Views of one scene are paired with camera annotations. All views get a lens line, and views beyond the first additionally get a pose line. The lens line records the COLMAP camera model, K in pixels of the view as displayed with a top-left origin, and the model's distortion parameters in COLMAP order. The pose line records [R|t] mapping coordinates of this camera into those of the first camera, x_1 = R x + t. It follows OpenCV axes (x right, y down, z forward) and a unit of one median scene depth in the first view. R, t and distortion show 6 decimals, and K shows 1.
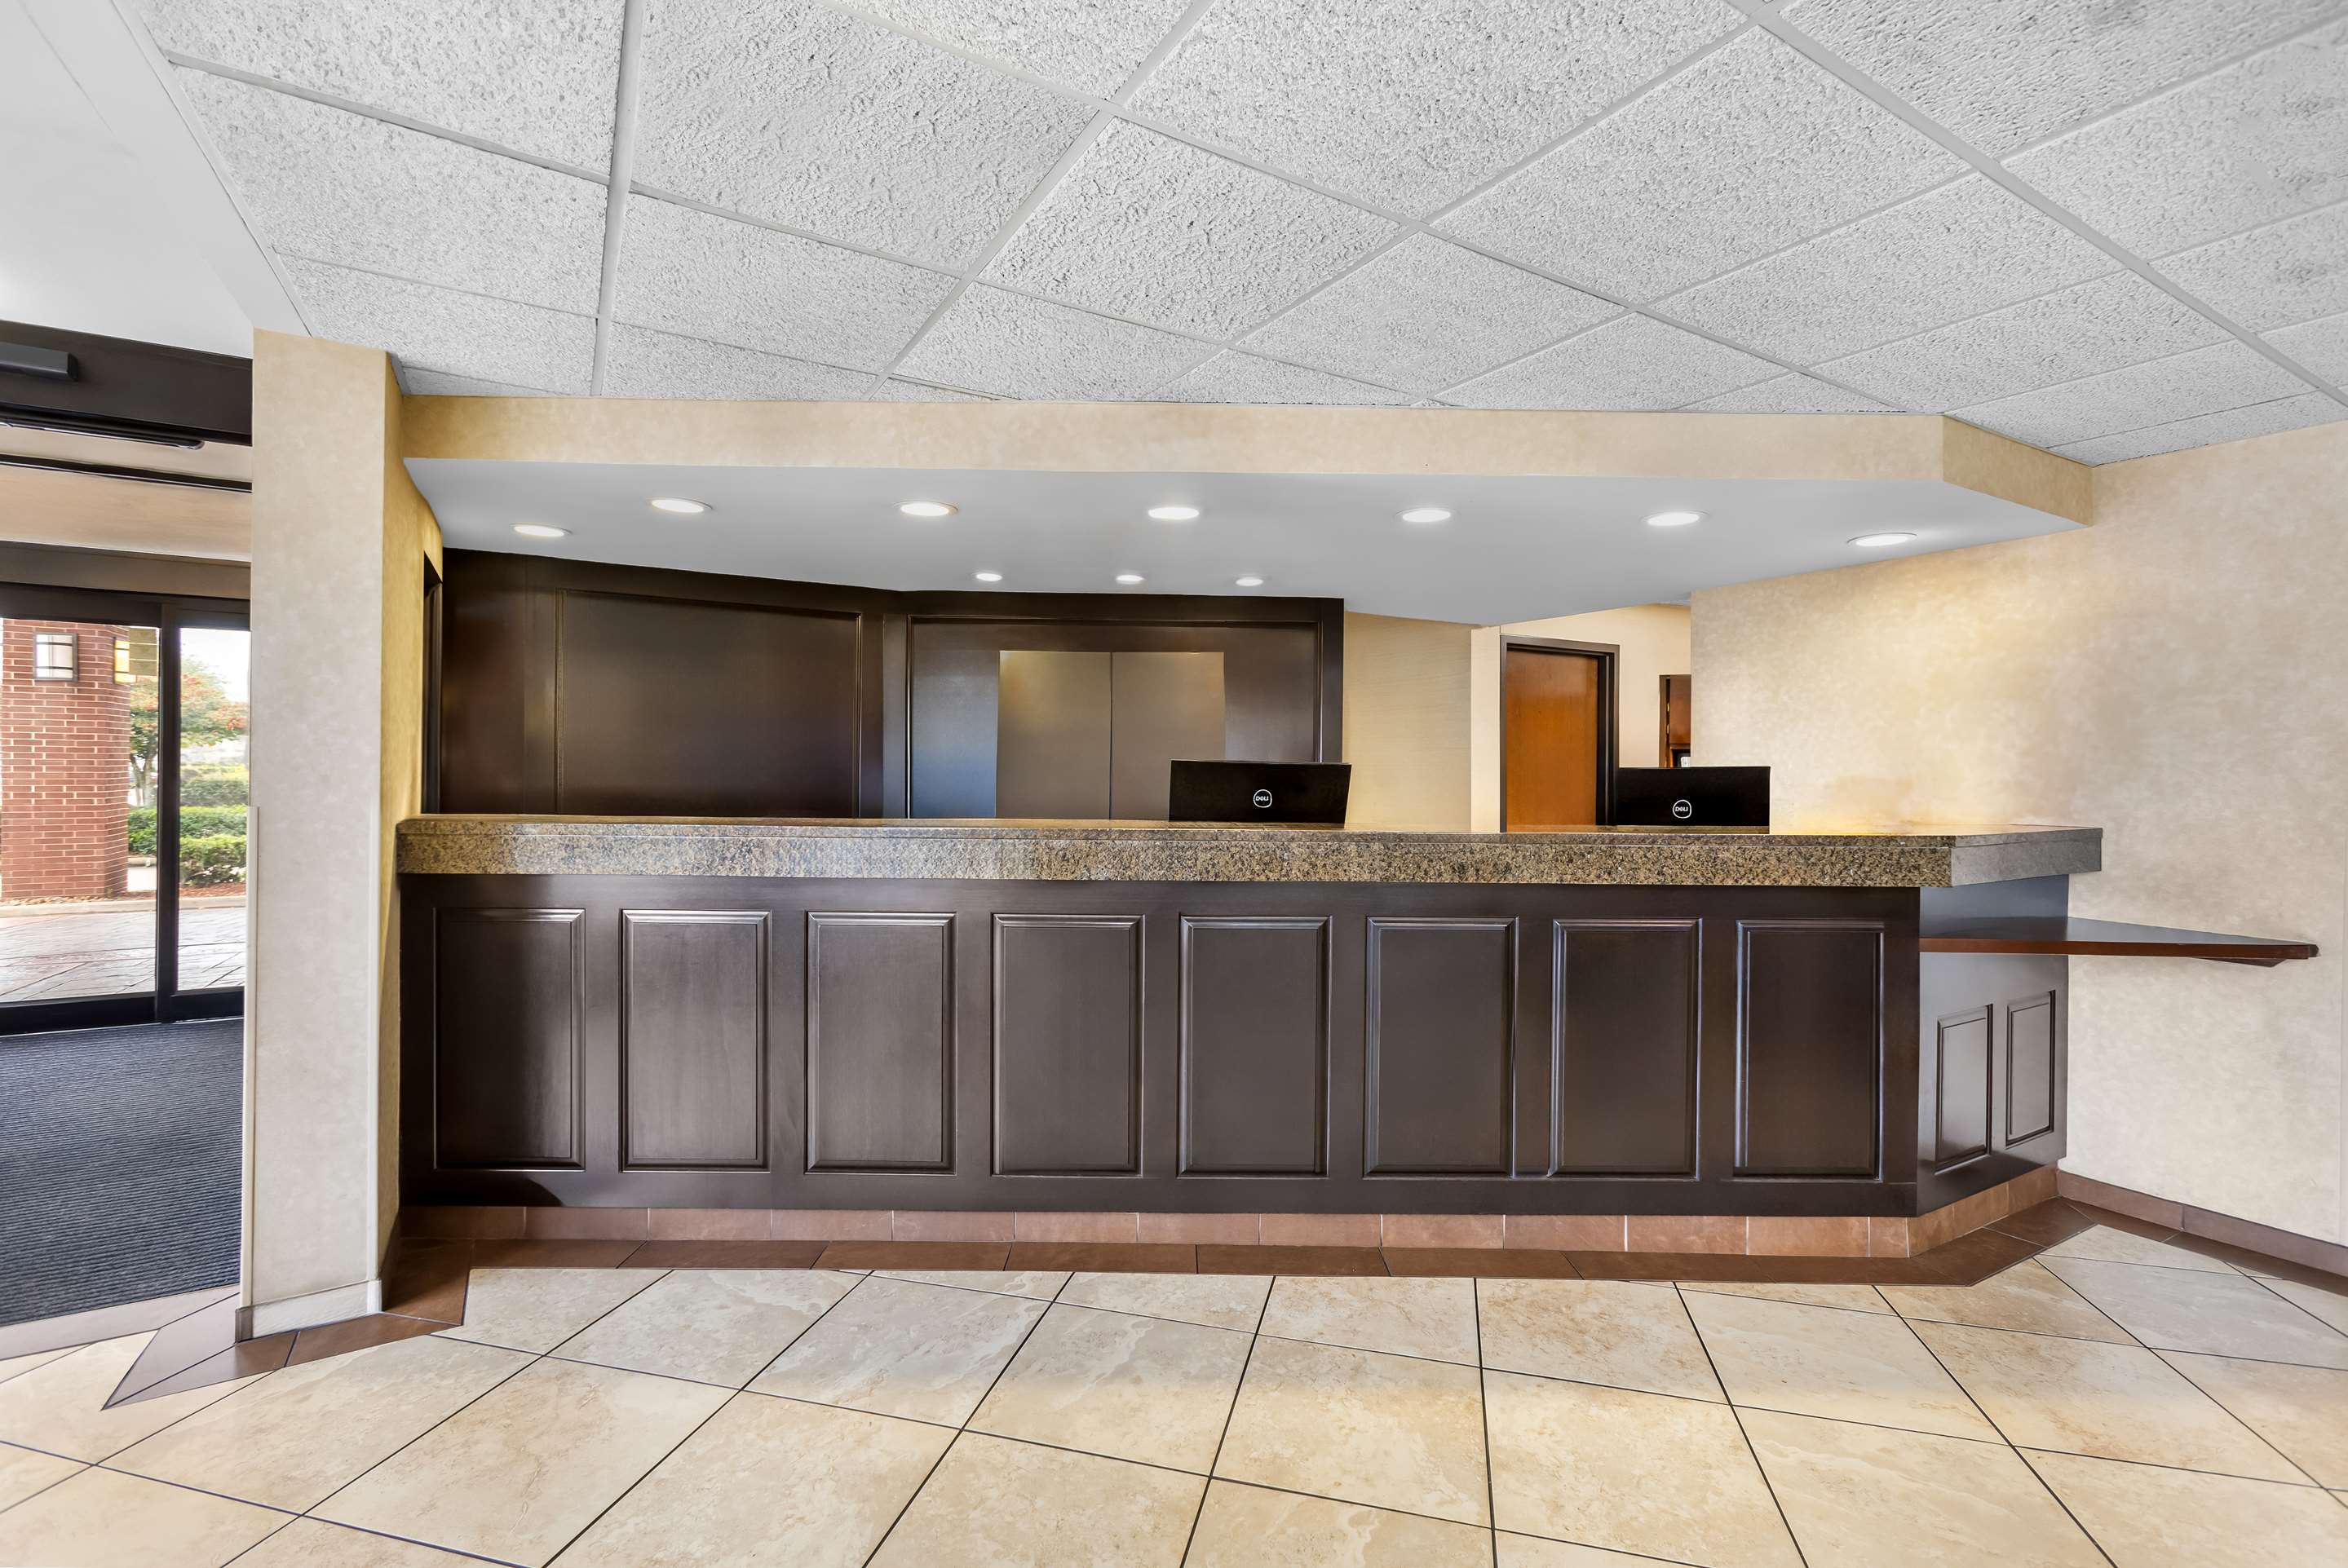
lens RADIAL K [[1038.8, 0, 1171.1], [0, 1038.8, 772.3], [0, 0, 1]] dist [-0.012516, 0.002663]
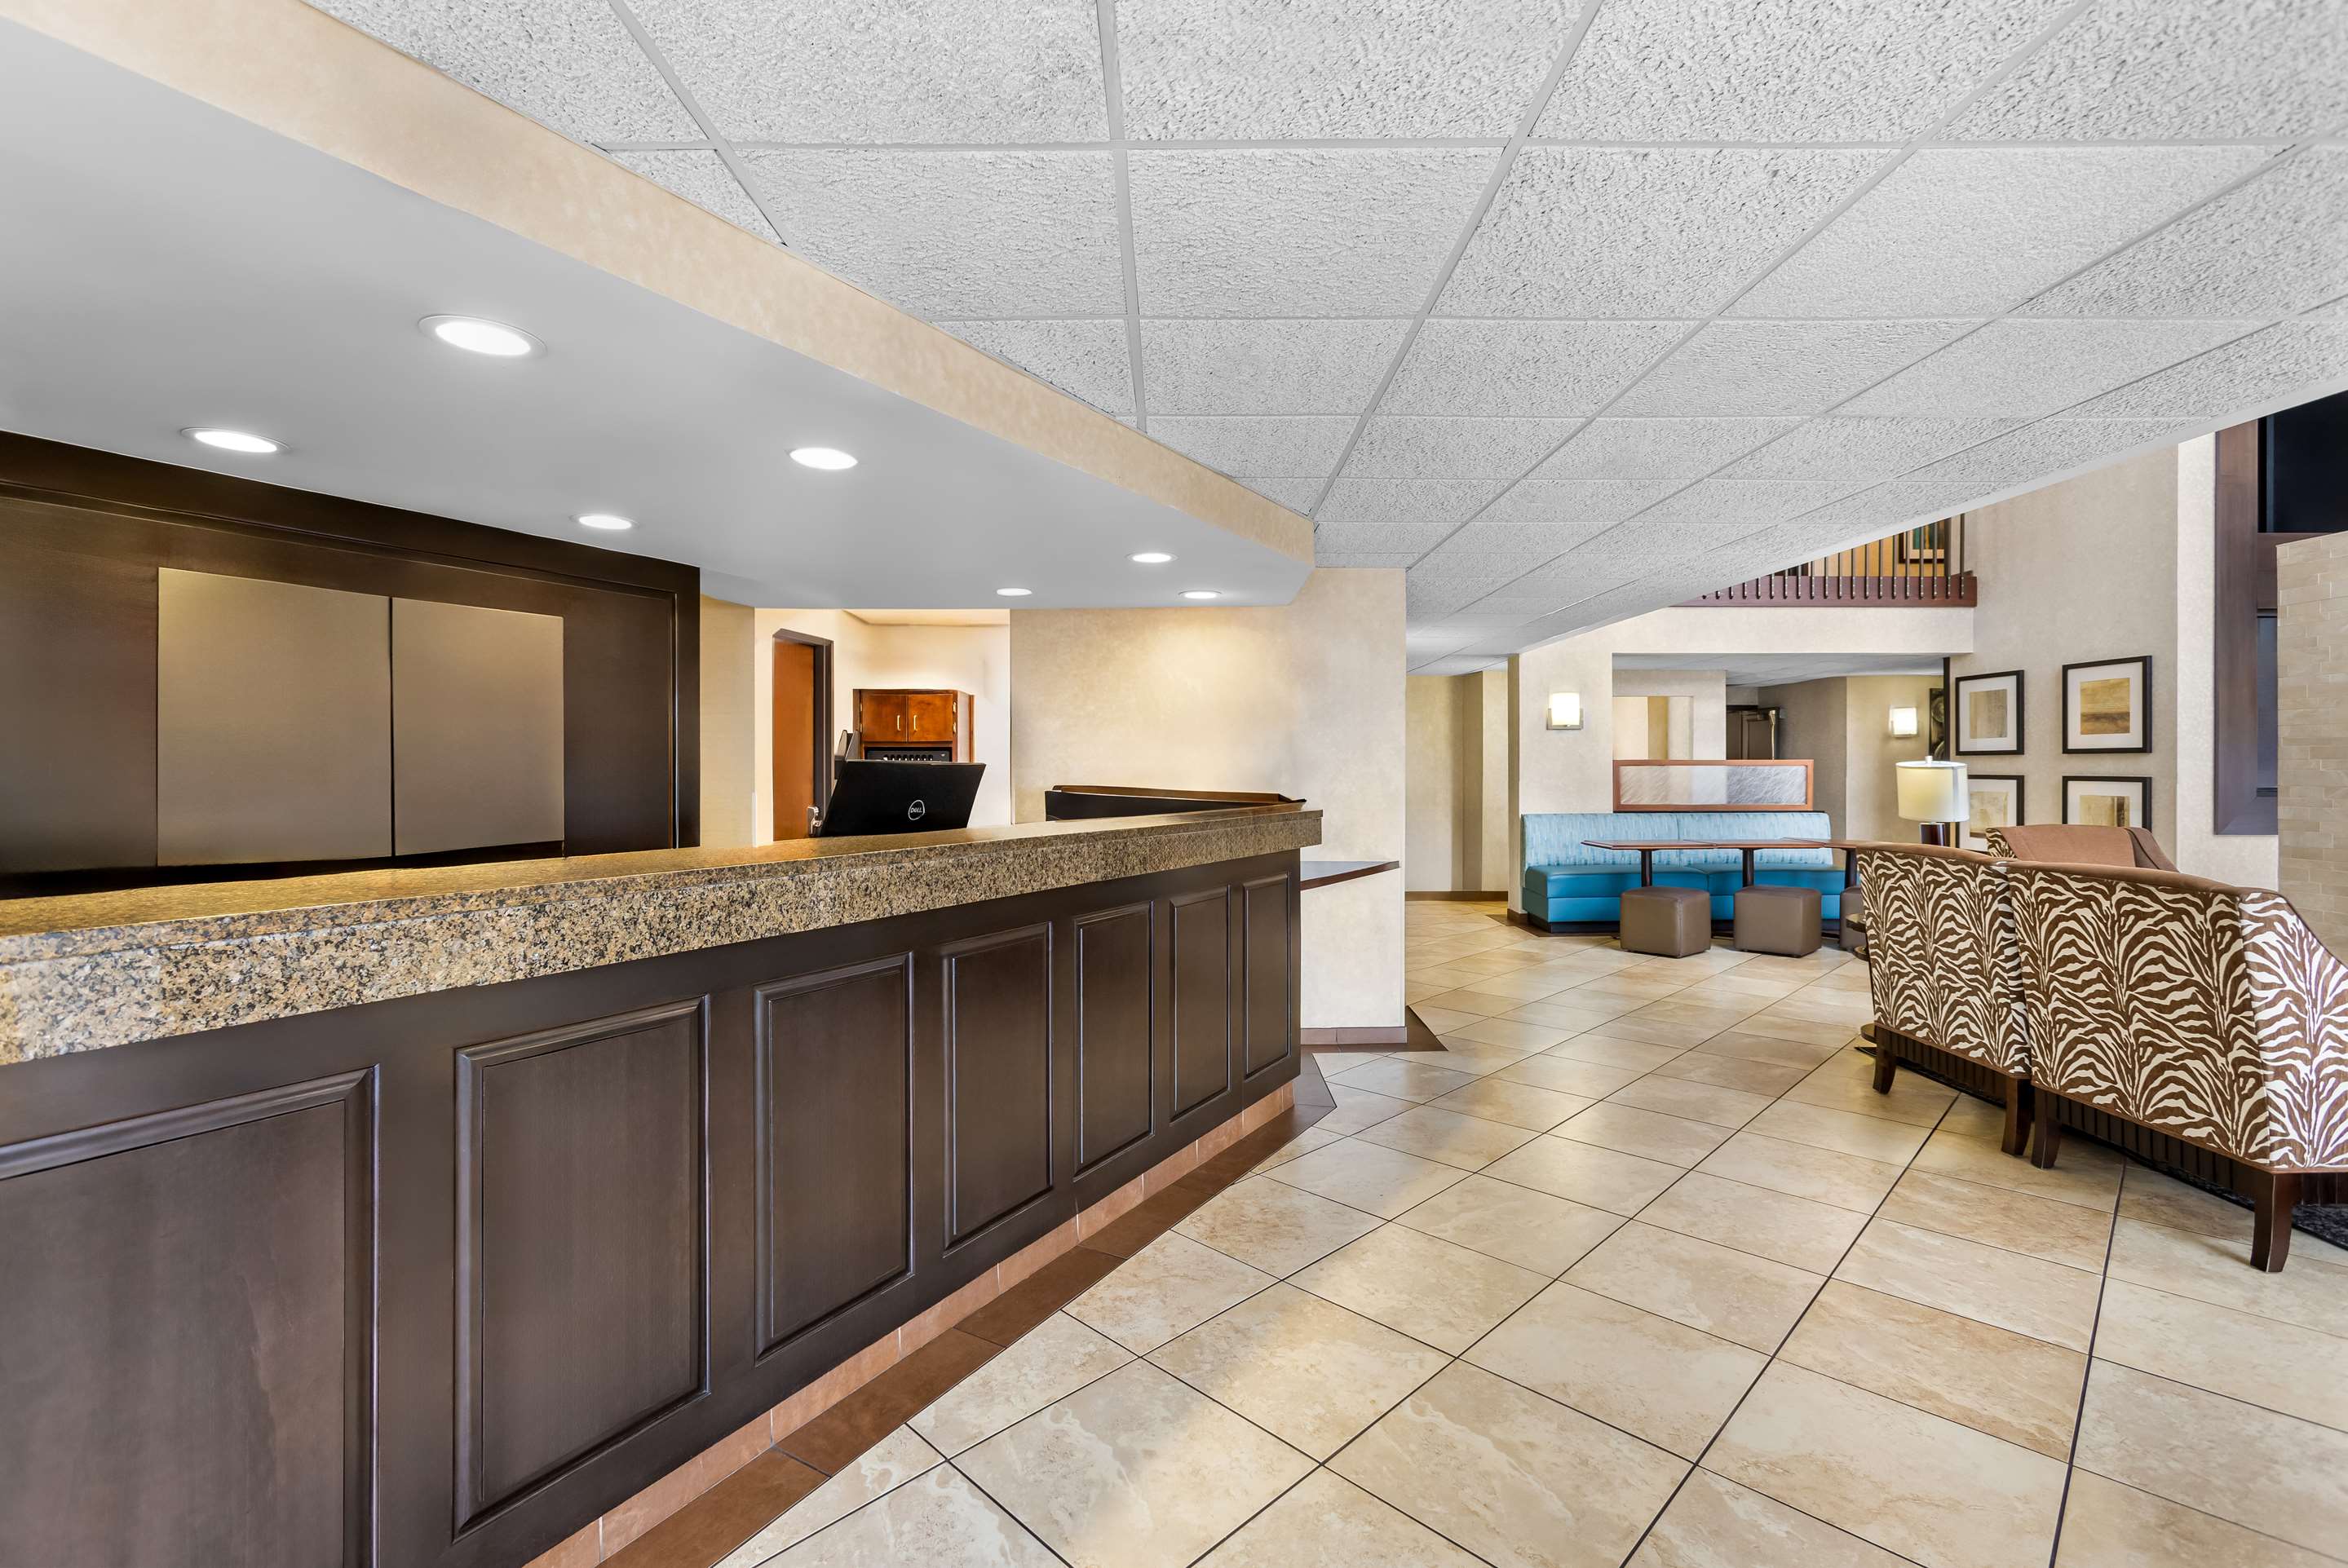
lens RADIAL K [[1038.8, 0, 1171.9], [0, 1038.8, 775.9], [0, 0, 1]] dist [-0.012516, 0.002663]
pose [[0.509704, -0.018378, 0.860153, -0.618554], [0.012204, 0.999826, 0.014130, -0.009475], [-0.860263, 0.003295, 0.509840, 0.414518]]
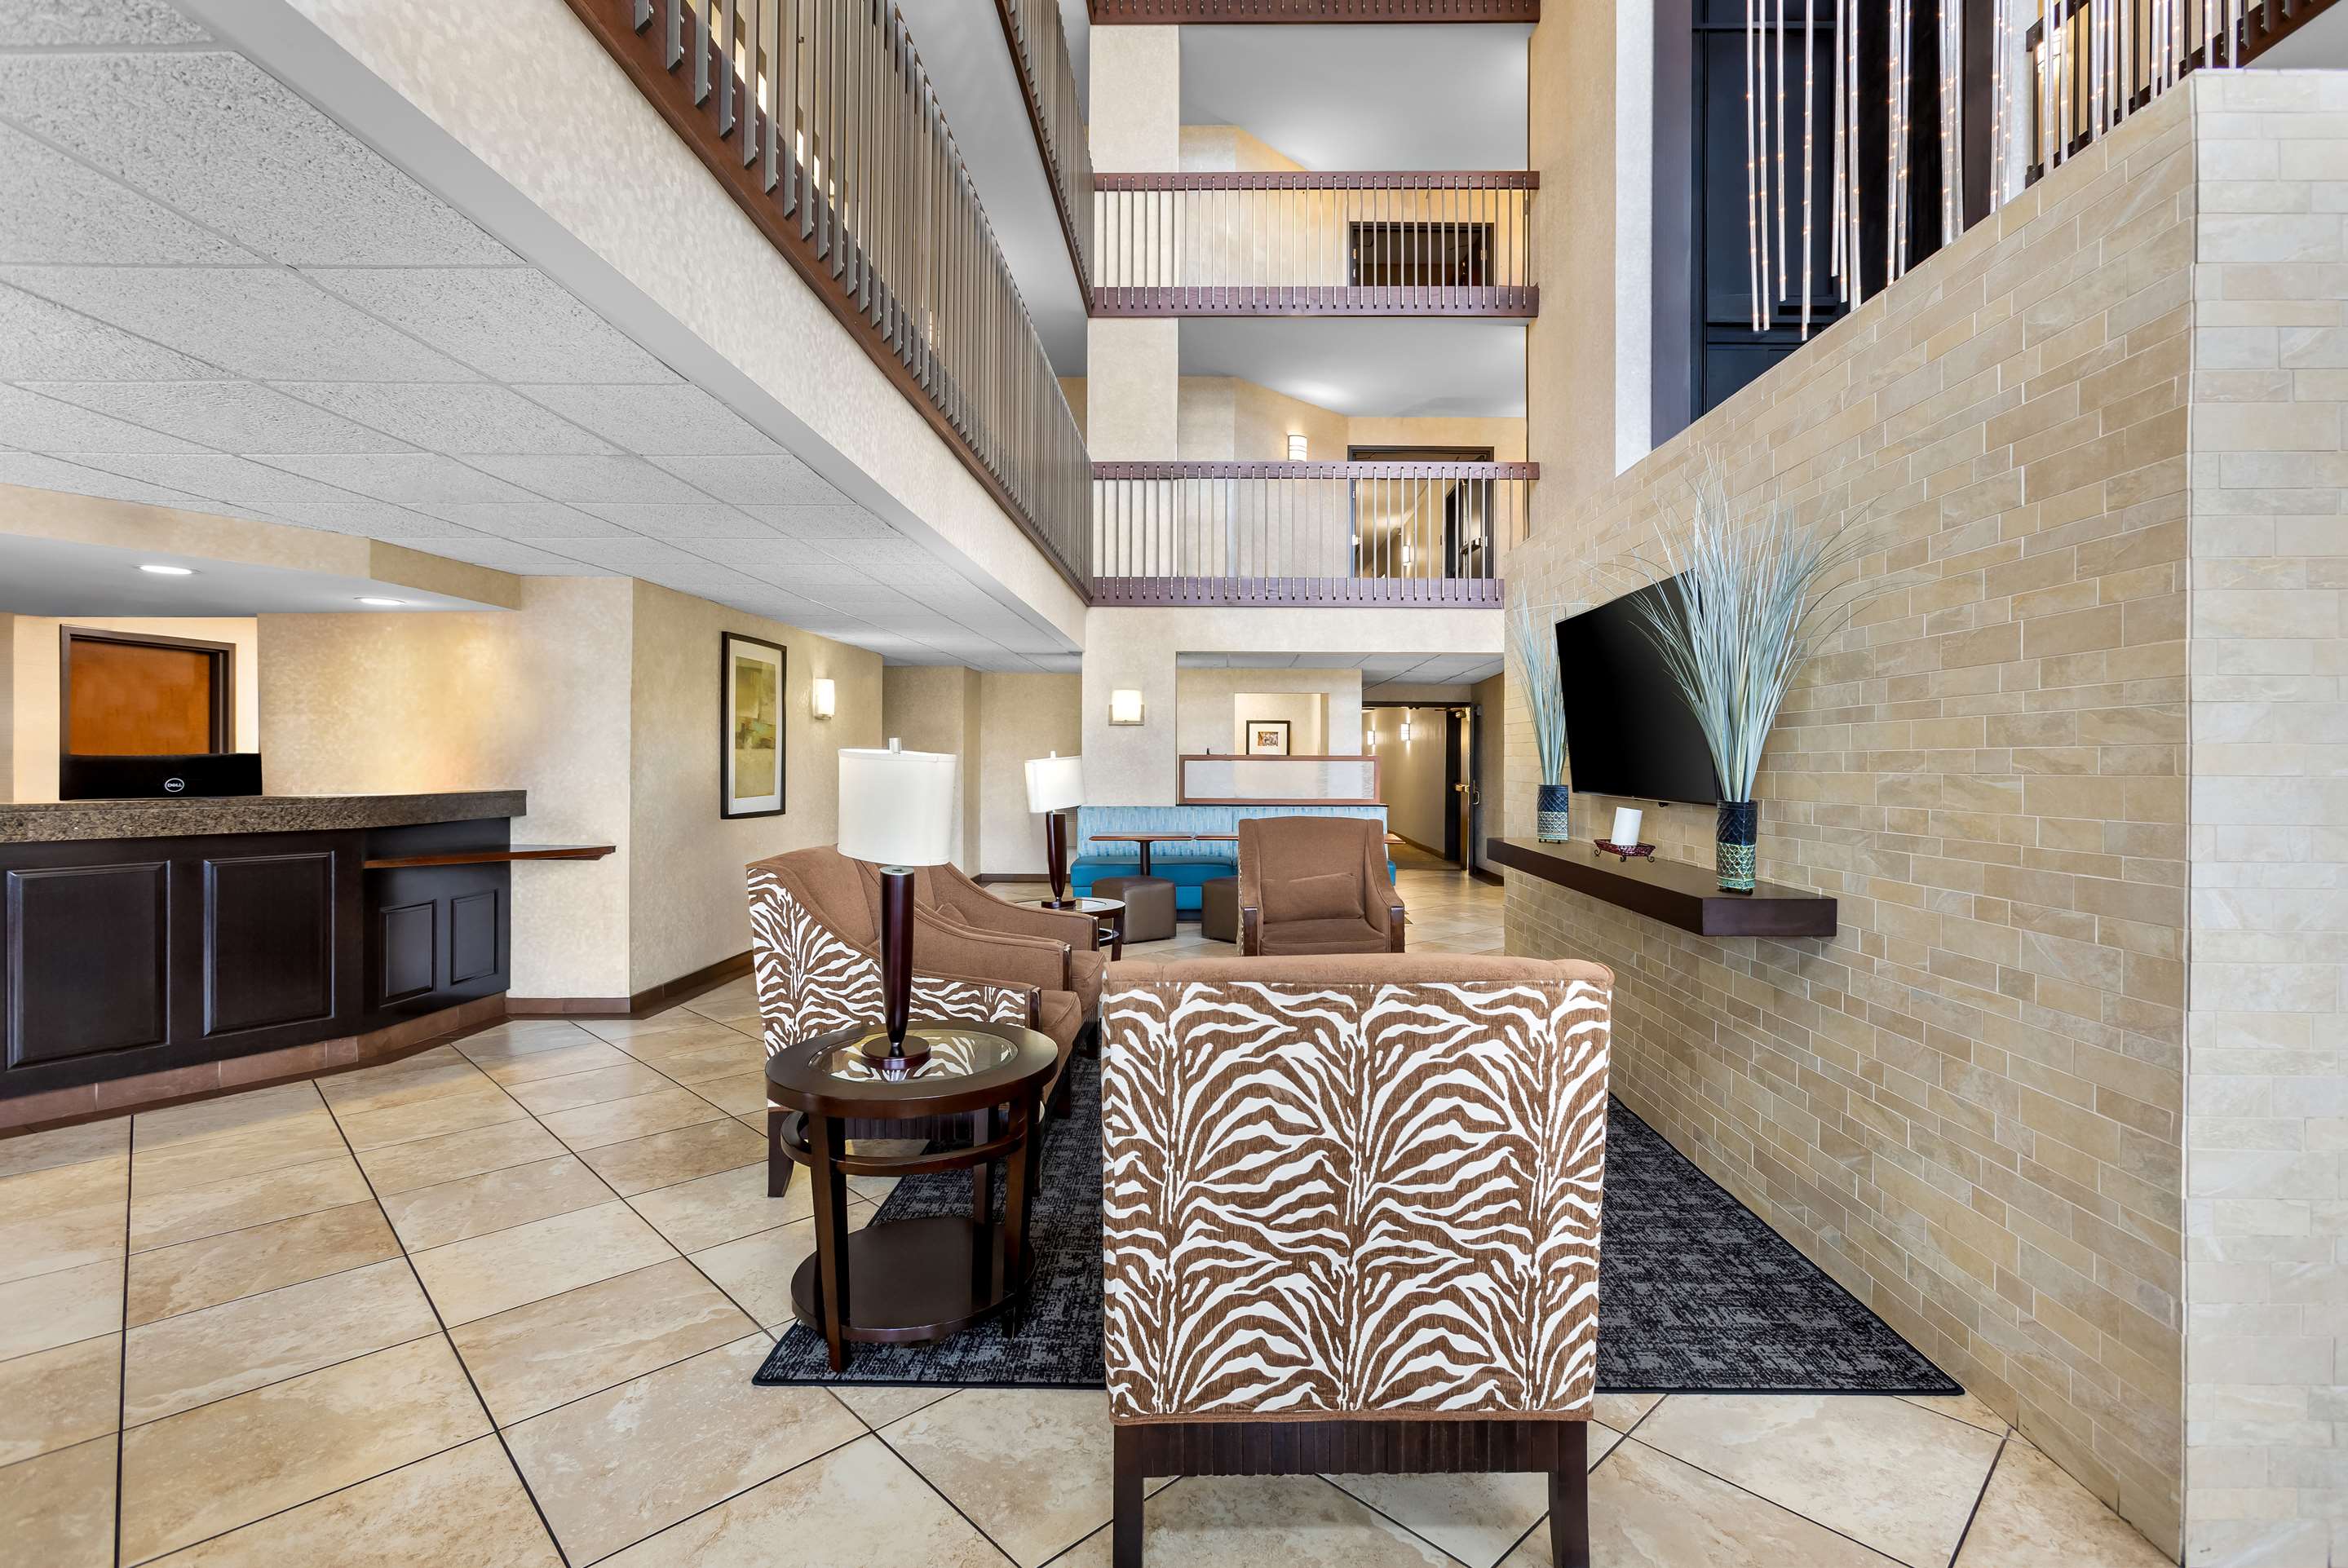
lens RADIAL K [[1038.8, 0, 1254.7], [0, 1038.8, 764.1], [0, 0, 1]] dist [-0.012516, 0.002663]
pose [[0.489989, -0.010602, 0.871664, 0.012120], [0.006459, 0.999943, 0.008531, 0.006201], [-0.871705, 0.001450, 0.490029, -0.990710]]
